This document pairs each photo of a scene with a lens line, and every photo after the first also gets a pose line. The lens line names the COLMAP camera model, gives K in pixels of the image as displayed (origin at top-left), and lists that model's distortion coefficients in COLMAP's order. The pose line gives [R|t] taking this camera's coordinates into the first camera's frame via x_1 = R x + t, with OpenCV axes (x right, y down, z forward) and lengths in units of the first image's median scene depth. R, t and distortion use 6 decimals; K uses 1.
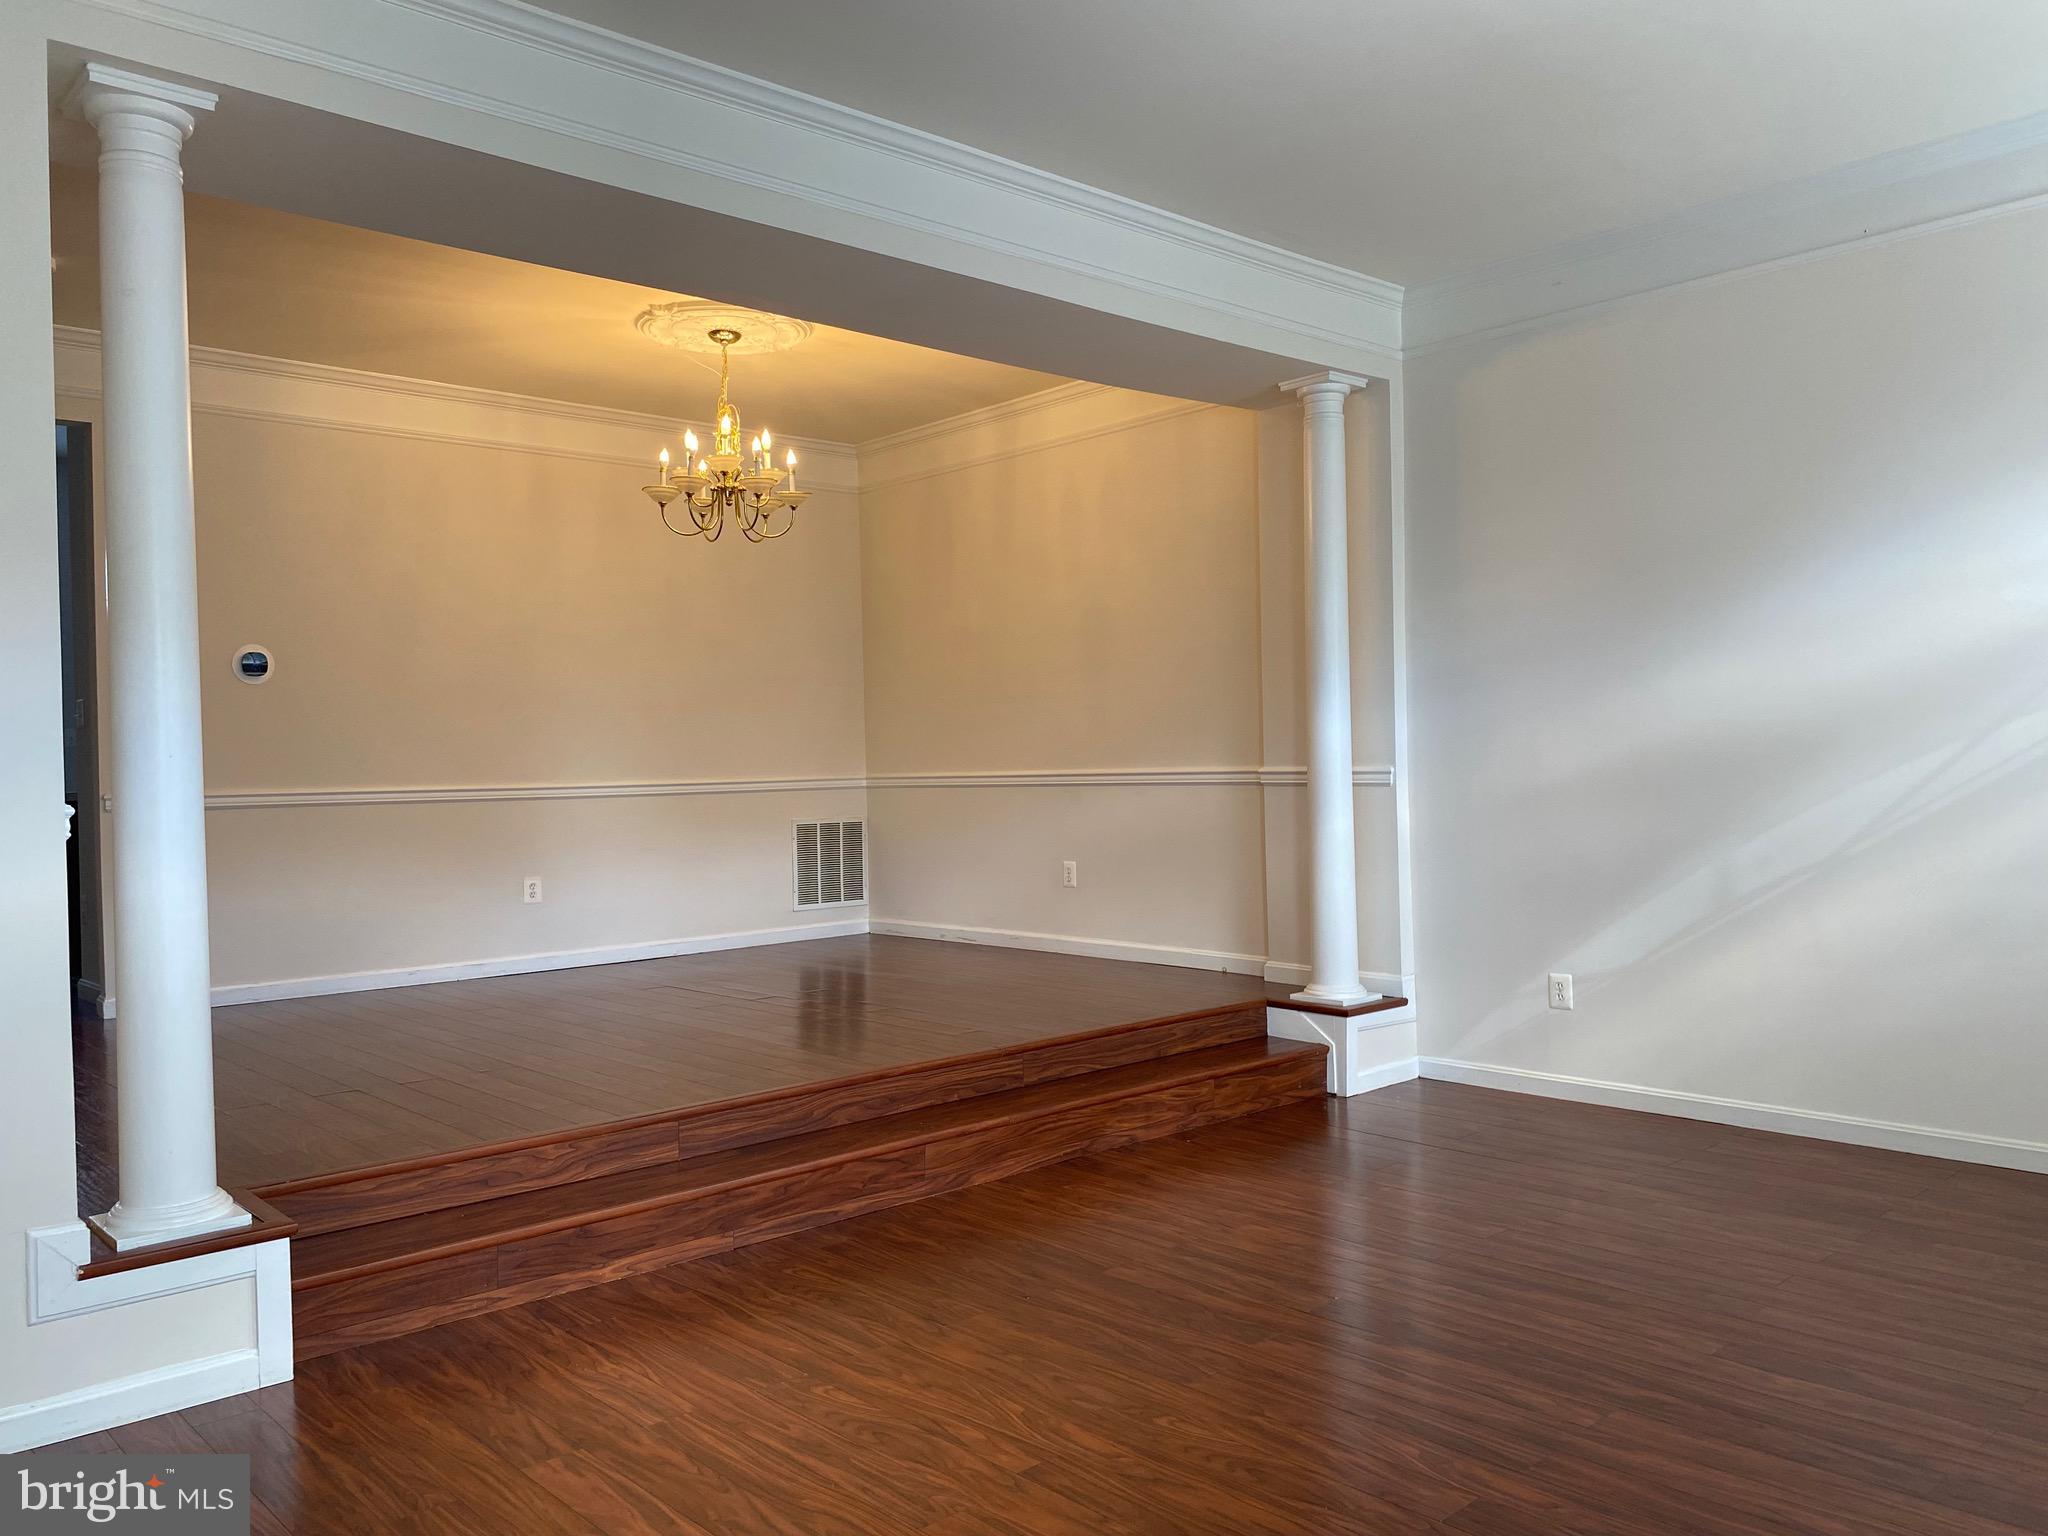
lens RADIAL K [[1548.1, 0, 1038.8], [0, 1548.1, 761.5], [0, 0, 1]] dist [0.054028, -0.086171]
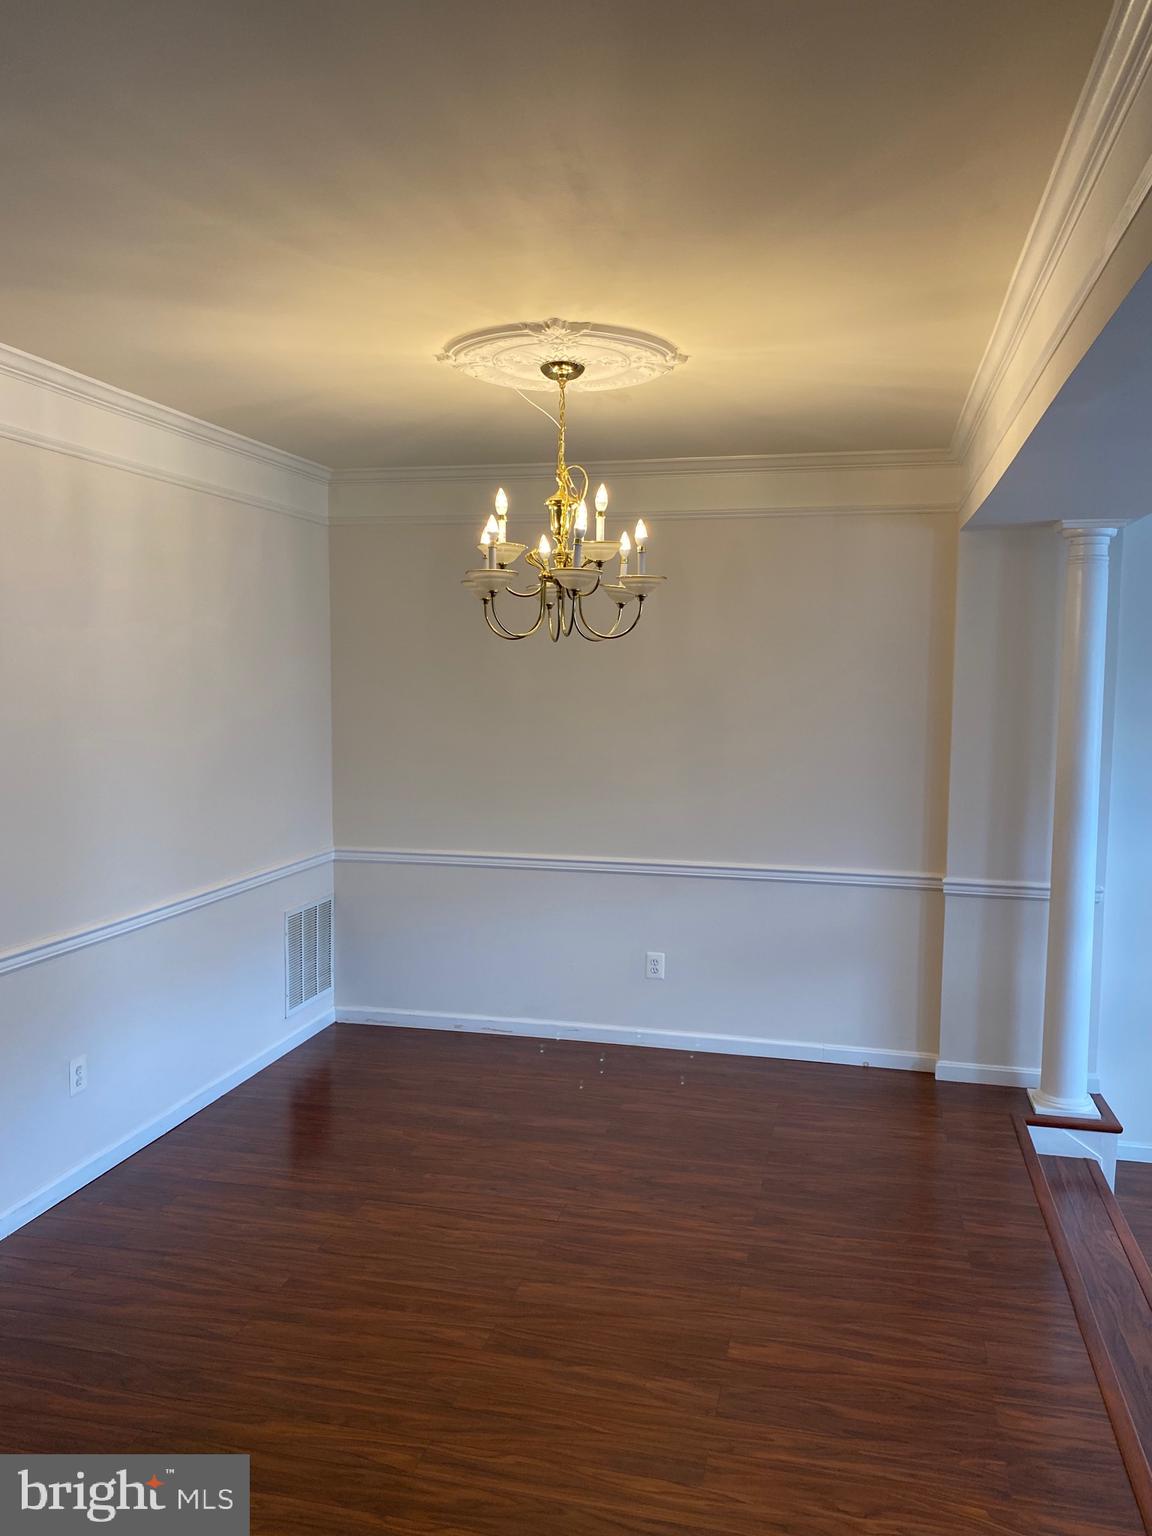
lens RADIAL K [[1161.1, 0, 581.5], [0, 1161.1, 769.6], [0, 0, 1]] dist [0.054028, -0.086171]
pose [[0.826362, -0.015851, 0.562915, -0.439447], [-0.028907, 0.997092, 0.070513, -0.103561], [-0.562396, -0.074542, 0.823501, 0.440293]]
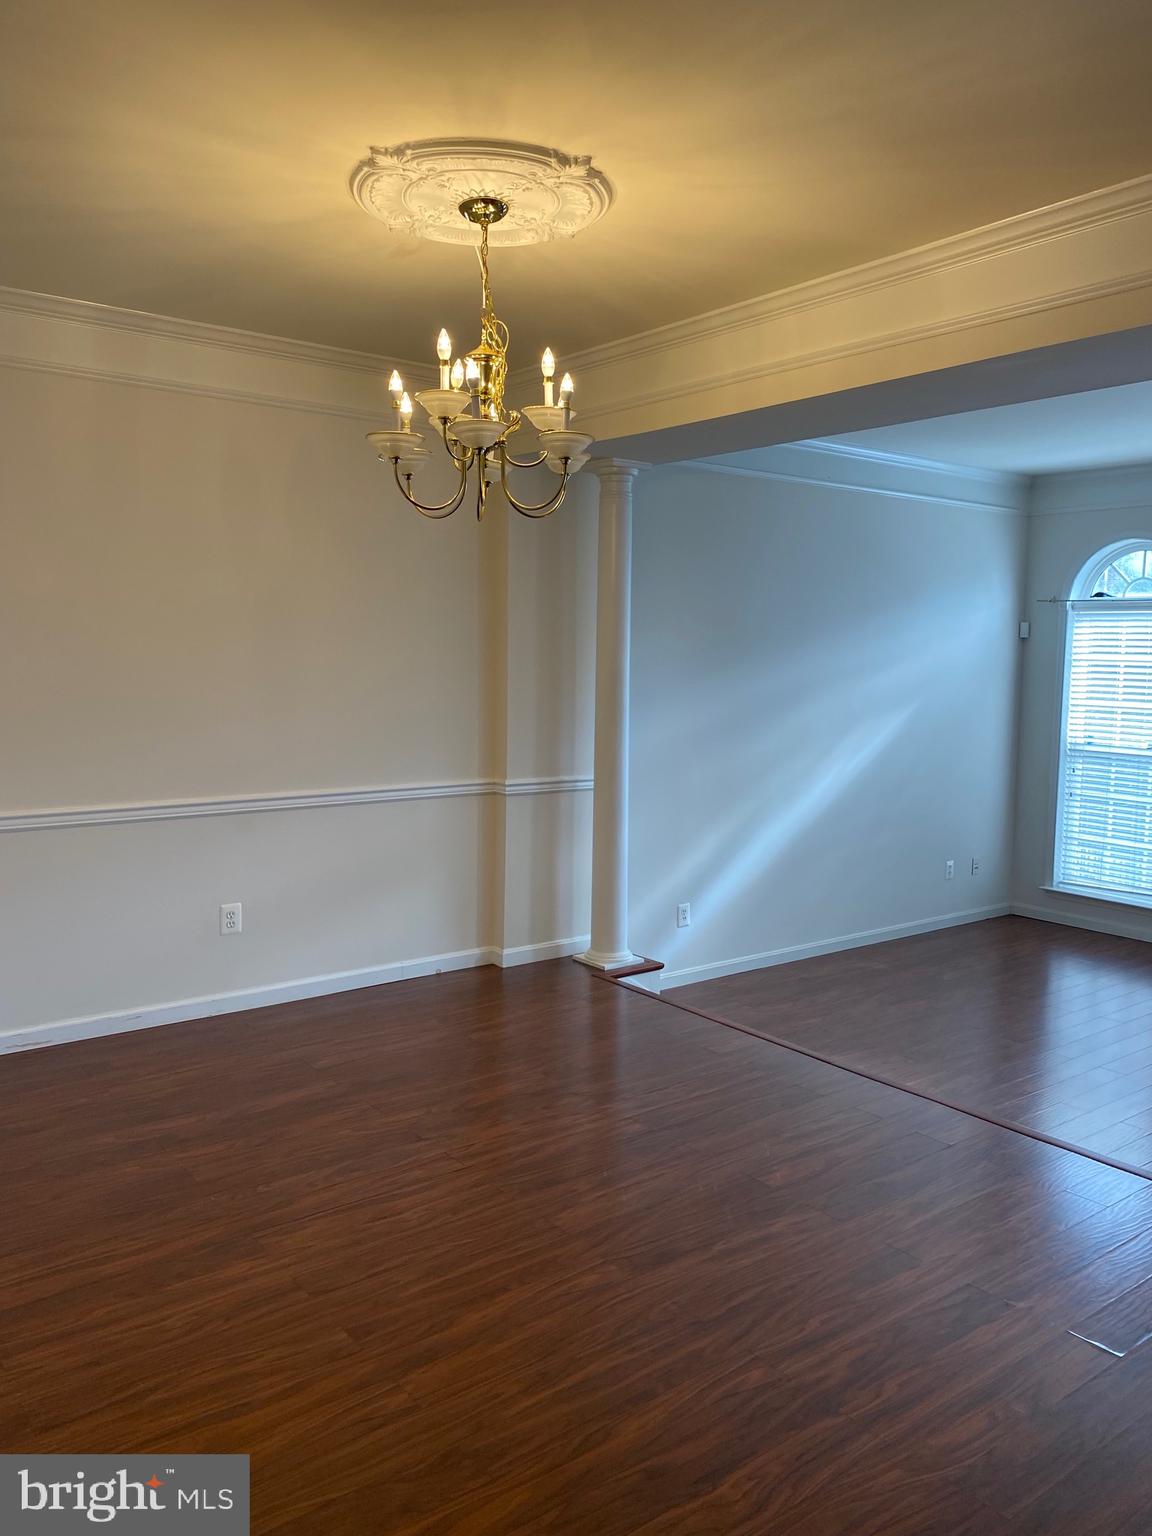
lens RADIAL K [[1161.1, 0, 575.9], [0, 1161.1, 768.6], [0, 0, 1]] dist [0.054028, -0.086171]
pose [[0.088509, -0.079490, 0.992899, -0.609658], [-0.015284, 0.996585, 0.081148, -0.065891], [-0.995958, -0.022358, 0.086992, 0.776335]]
